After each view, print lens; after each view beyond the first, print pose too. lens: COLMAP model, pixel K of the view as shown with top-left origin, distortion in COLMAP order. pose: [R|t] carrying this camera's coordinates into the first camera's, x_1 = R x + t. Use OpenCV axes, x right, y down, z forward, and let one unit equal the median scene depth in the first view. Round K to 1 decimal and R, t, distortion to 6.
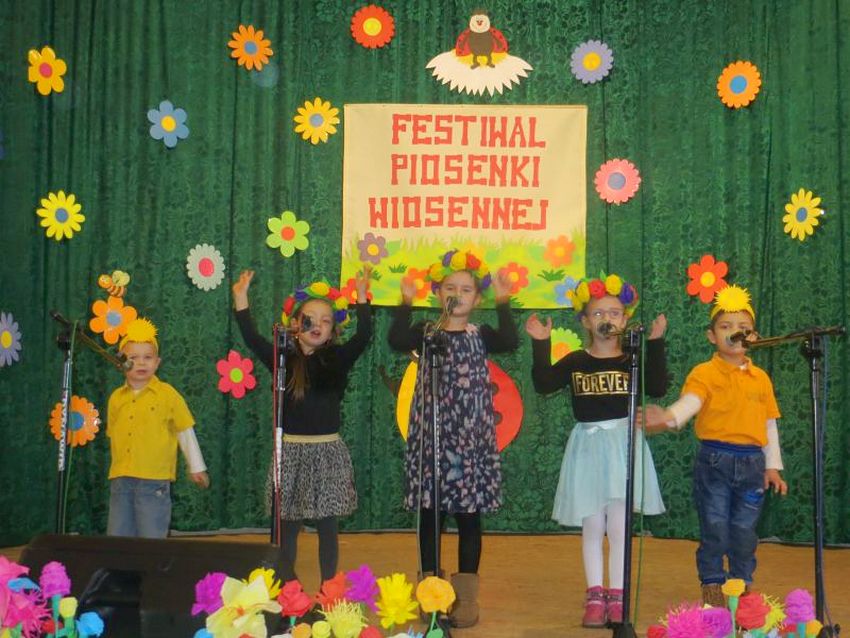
lens RADIAL K [[1367.9, 0, 424.8], [0, 1367.9, 321.0], [0, 0, 1]] dist [-0.101505, 0.000000]
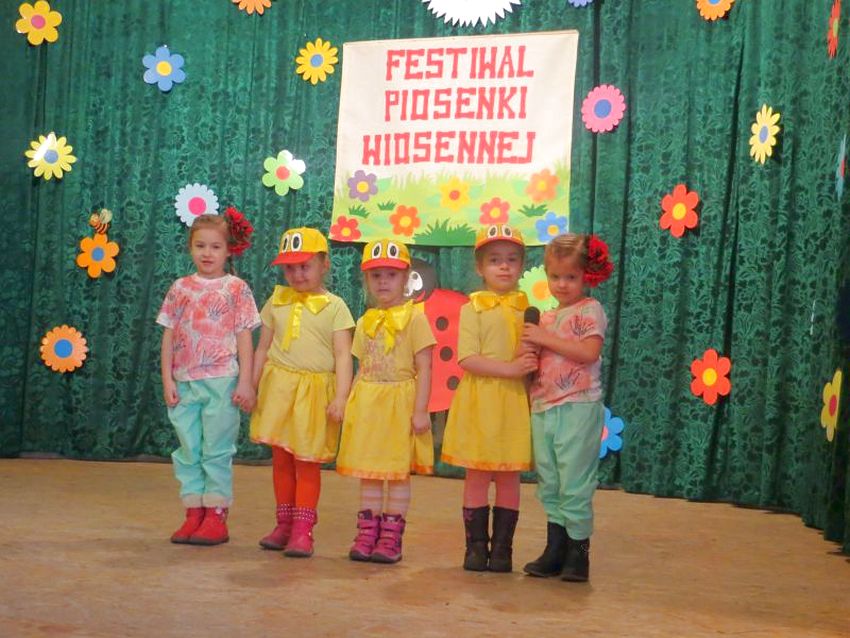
lens RADIAL K [[1278.7, 0, 409.6], [0, 1278.7, 330.0], [0, 0, 1]] dist [-0.087861, 0.000000]
pose [[0.942925, 0.019129, -0.332454, 0.305709], [-0.010003, 0.999525, 0.029142, 0.024469], [0.332854, -0.024153, 0.942669, 0.130003]]
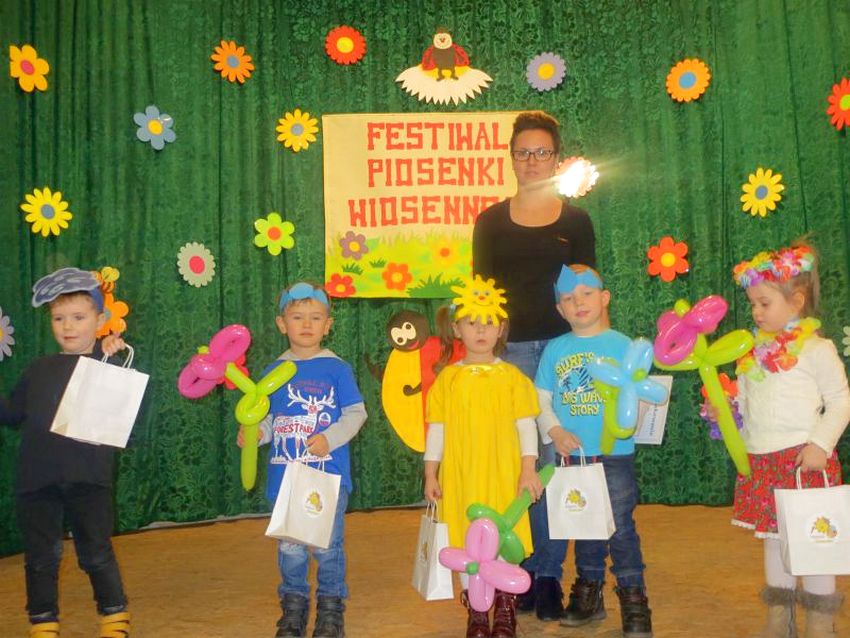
lens RADIAL K [[874.0, 0, 422.1], [0, 874.0, 317.1], [0, 0, 1]] dist [-0.006842, 0.000000]
pose [[0.995810, -0.036650, 0.083782, -0.044475], [0.039834, 0.998534, -0.036655, 0.030844], [-0.082316, 0.039839, 0.995810, 0.310265]]
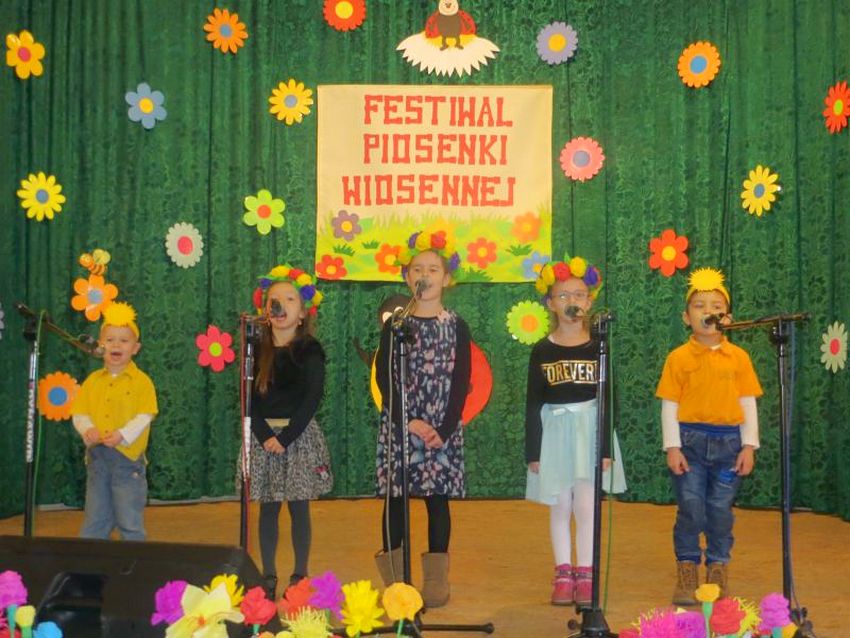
lens RADIAL K [[1278.7, 0, 435.5], [0, 1278.7, 329.3], [0, 0, 1]] dist [-0.087861, 0.000000]
pose [[0.999602, -0.008976, 0.026744, 0.002764], [0.008045, 0.999365, 0.034725, -0.007489], [-0.027039, -0.034496, 0.999039, 0.029004]]
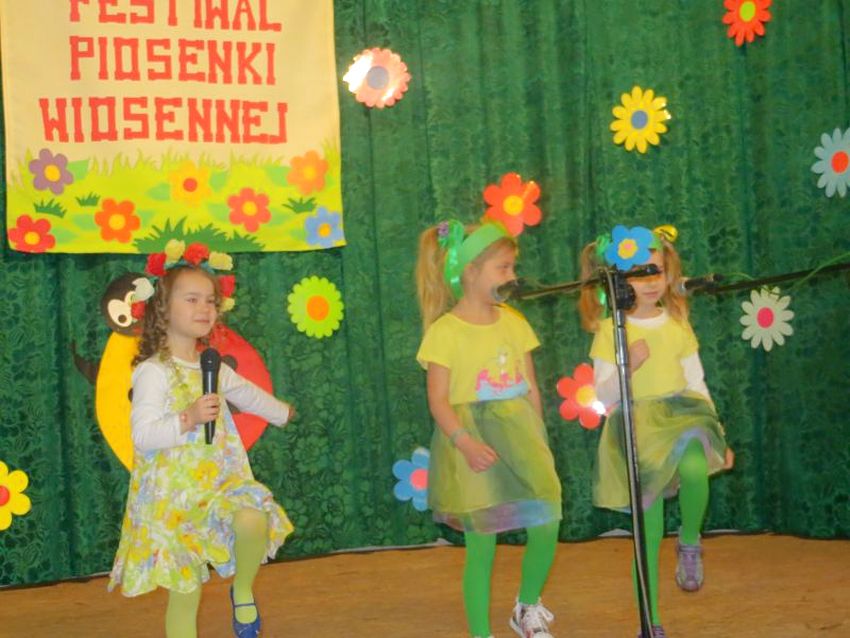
lens RADIAL K [[1530.8, 0, 433.9], [0, 1530.8, 327.3], [0, 0, 1]] dist [-0.144715, 0.000000]
pose [[0.903538, -0.049156, 0.425679, -0.192721], [0.038306, 0.998687, 0.034019, 0.006861], [-0.426792, -0.014431, 0.904235, 0.225337]]
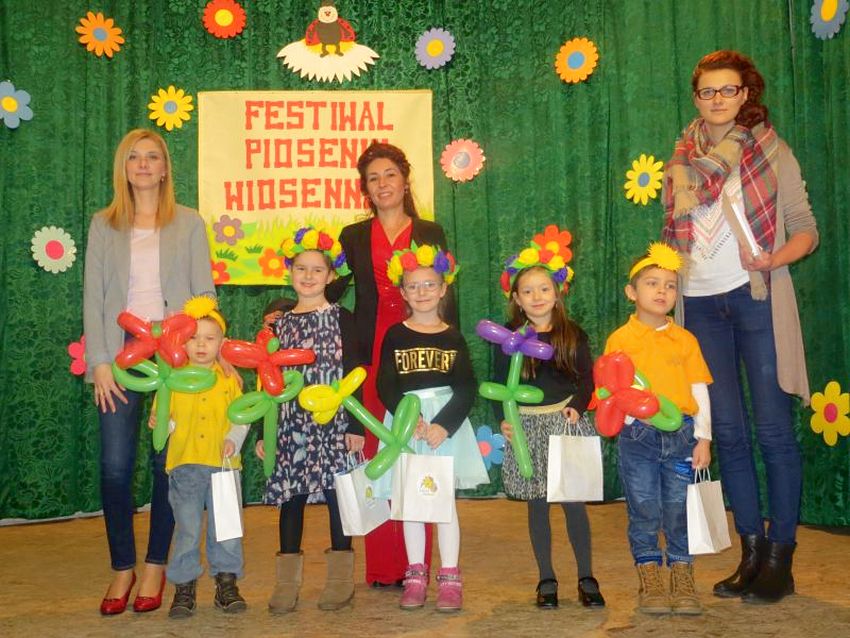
lens RADIAL K [[891.4, 0, 424.8], [0, 891.4, 316.4], [0, 0, 1]] dist [-0.009989, 0.000000]
pose [[0.994693, -0.031247, 0.098028, 0.040925], [0.032248, 0.999443, -0.008636, 0.022535], [-0.097704, 0.011751, 0.995146, 0.318153]]
